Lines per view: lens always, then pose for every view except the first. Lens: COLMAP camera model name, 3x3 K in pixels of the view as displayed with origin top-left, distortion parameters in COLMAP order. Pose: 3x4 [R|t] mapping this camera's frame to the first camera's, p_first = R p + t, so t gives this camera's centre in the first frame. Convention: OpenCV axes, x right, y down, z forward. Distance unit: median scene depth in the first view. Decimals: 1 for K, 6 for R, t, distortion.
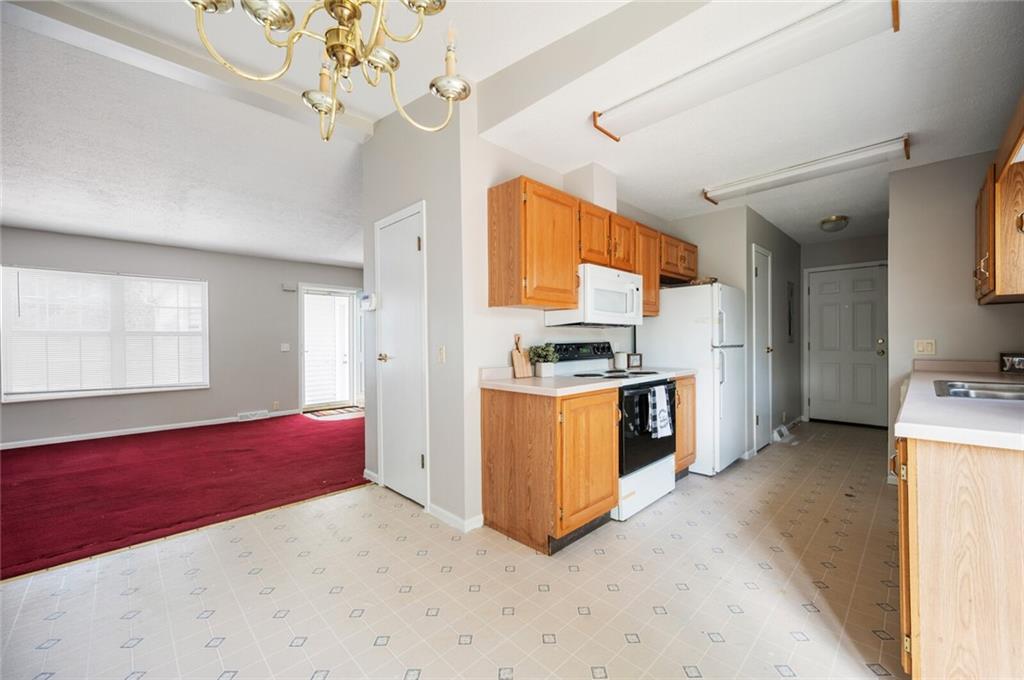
lens RADIAL K [[408.2, 0, 511.4], [0, 408.2, 341.3], [0, 0, 1]] dist [-0.001008, -0.000293]
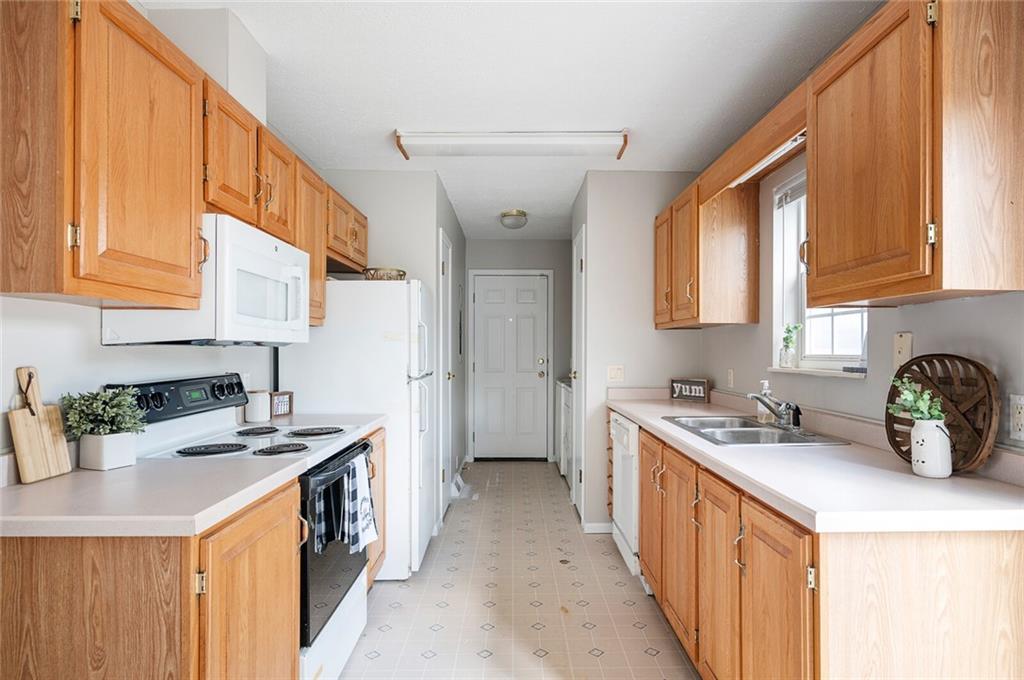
lens RADIAL K [[581.3, 0, 521.5], [0, 581.3, 348.1], [0, 0, 1]] dist [-0.005864, 0.002174]
pose [[0.687245, 0.008510, 0.726376, -0.060638], [-0.004212, 0.999961, -0.007731, -0.032513], [-0.726413, 0.002254, 0.687255, 0.284565]]
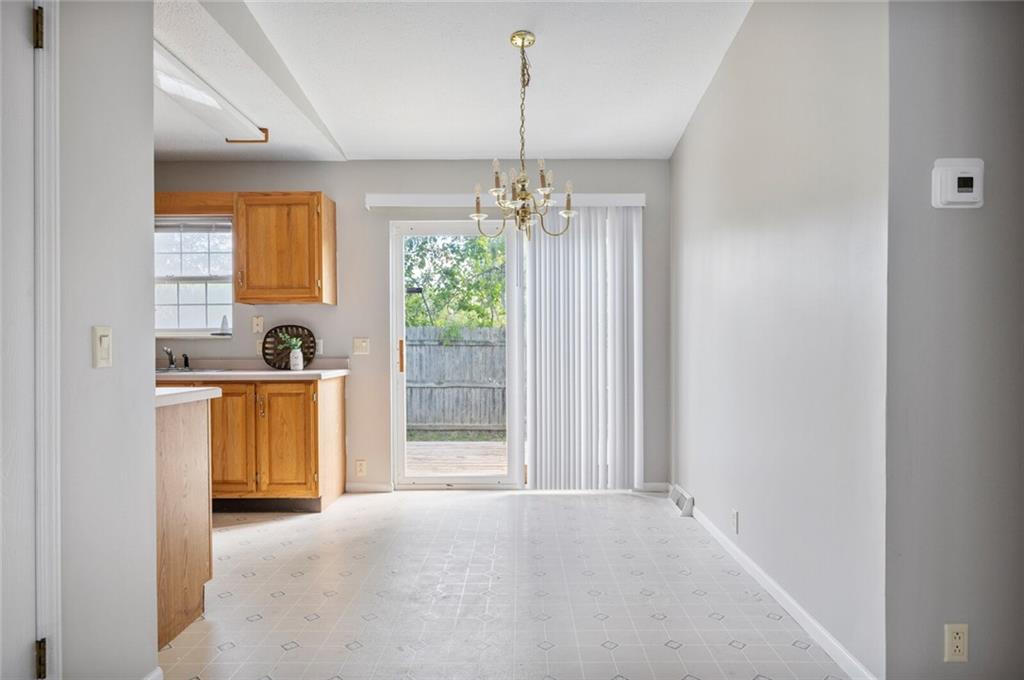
lens RADIAL K [[589.3, 0, 515.8], [0, 589.3, 348.7], [0, 0, 1]] dist [0.005192, 0.000476]
pose [[-0.721633, 0.007976, 0.692230, -0.816379], [0.011305, 0.999936, 0.000263, 0.033258], [-0.692184, 0.008015, -0.721677, 1.064575]]
